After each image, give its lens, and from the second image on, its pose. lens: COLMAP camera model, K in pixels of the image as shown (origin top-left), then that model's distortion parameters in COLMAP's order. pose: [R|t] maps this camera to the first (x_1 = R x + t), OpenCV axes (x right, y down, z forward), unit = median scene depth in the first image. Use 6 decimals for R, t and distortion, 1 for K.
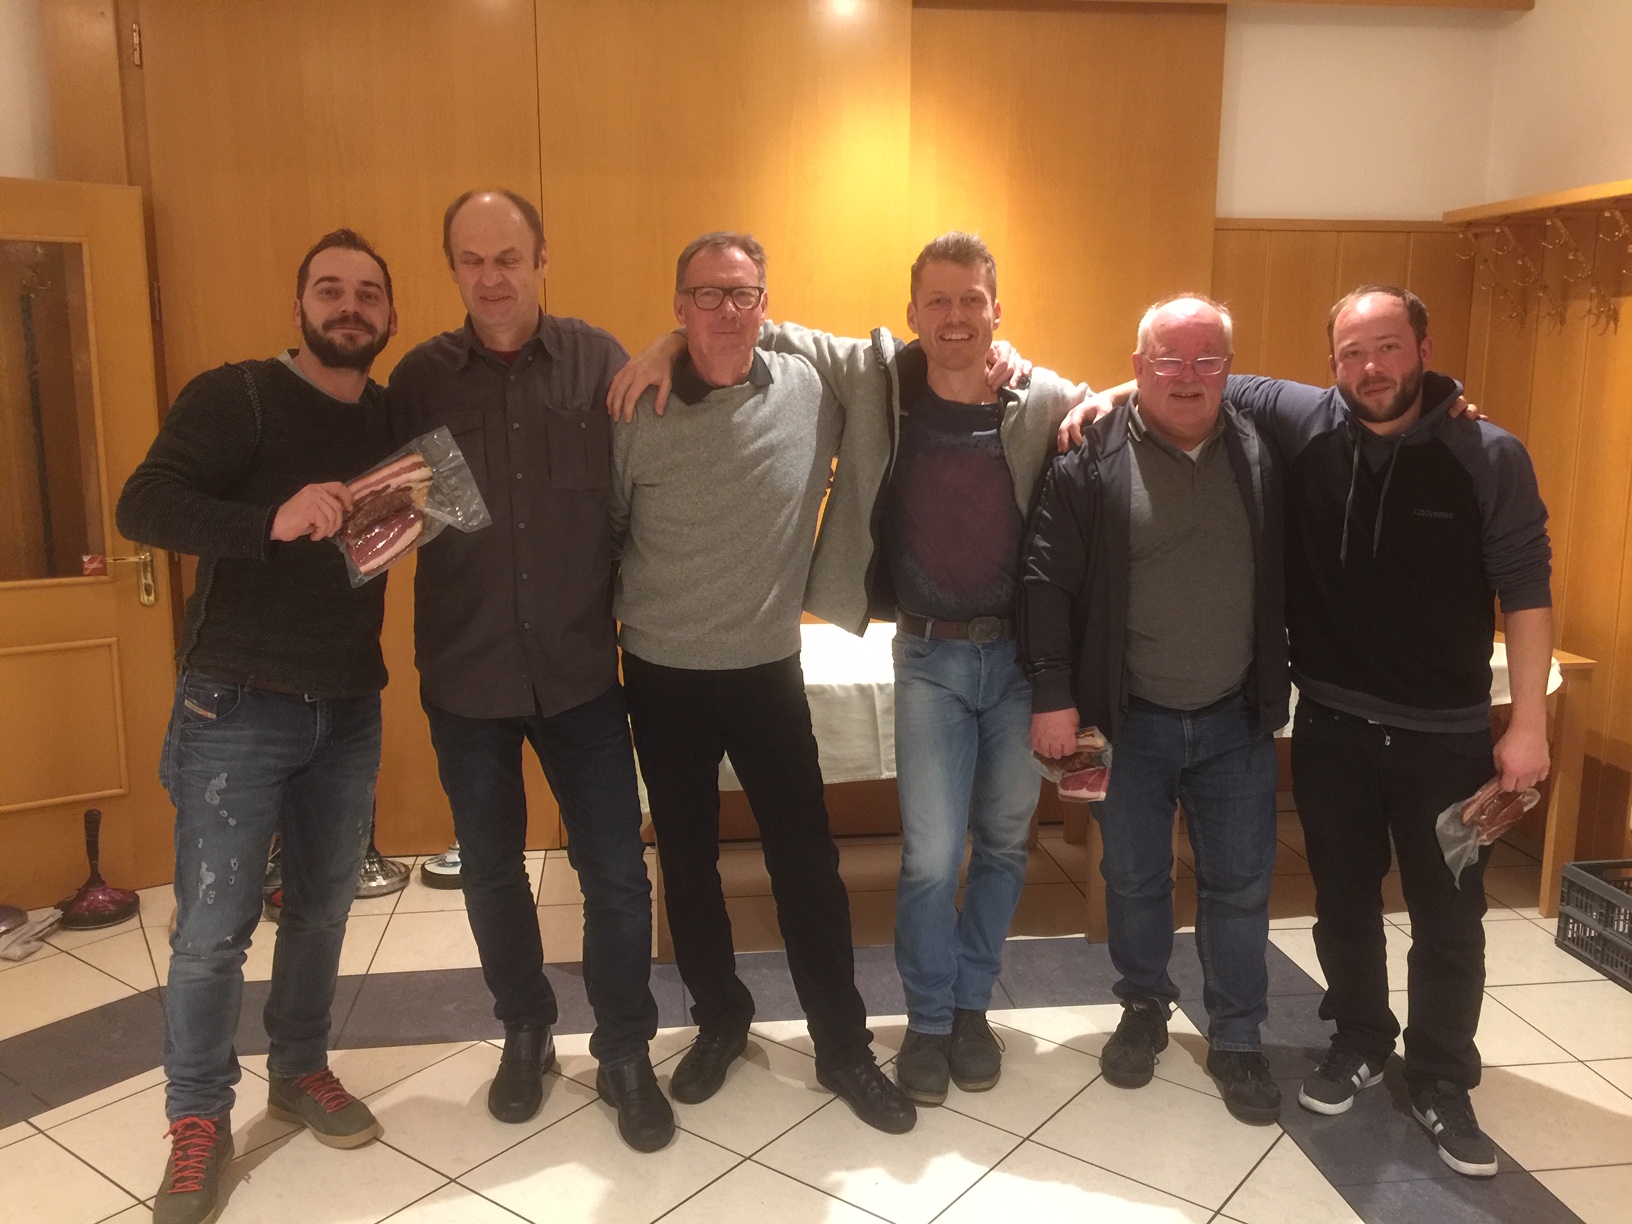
lens RADIAL K [[1409.9, 0, 826.1], [0, 1409.9, 611.6], [0, 0, 1]] dist [0.064393, -0.083235]
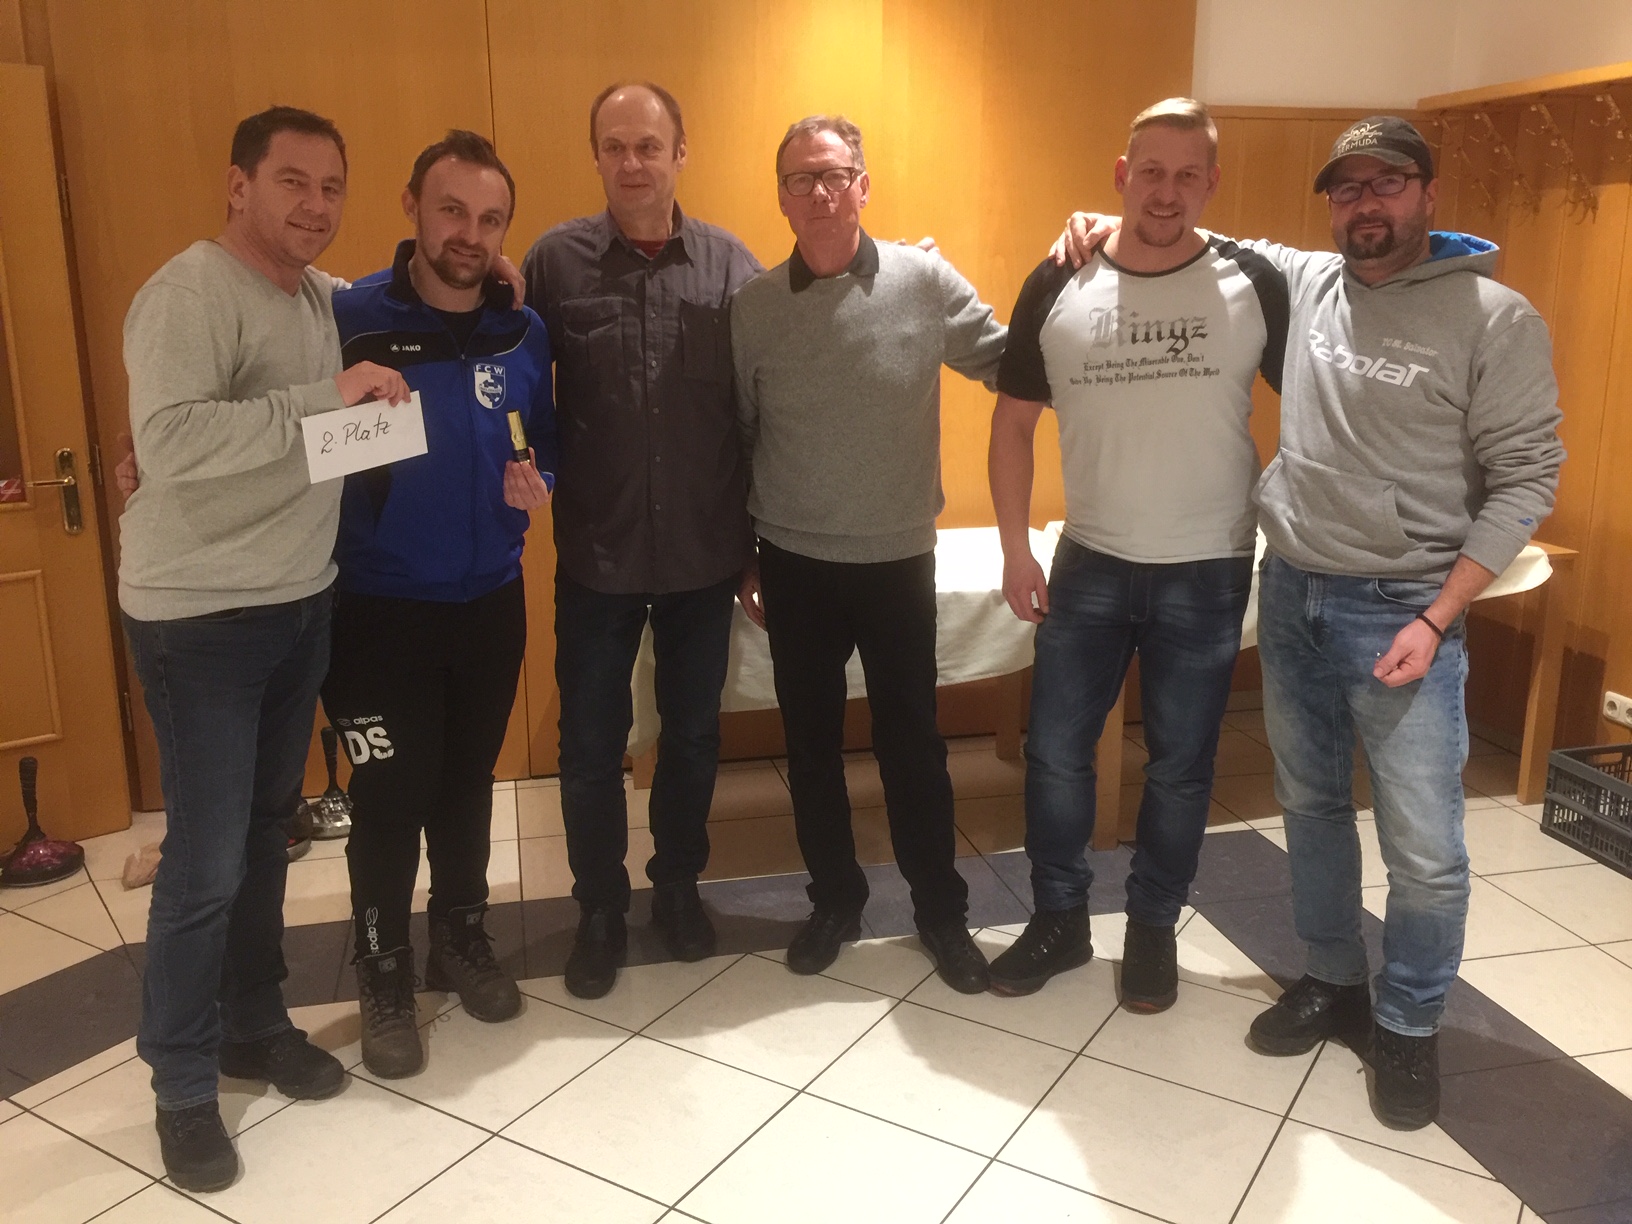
lens RADIAL K [[1409.9, 0, 802.5], [0, 1409.9, 601.5], [0, 0, 1]] dist [0.064393, -0.083235]
pose [[0.995297, -0.030628, 0.091903, -0.099516], [0.025437, 0.998042, 0.057137, -0.001214], [-0.093473, -0.054531, 0.994127, 0.045460]]
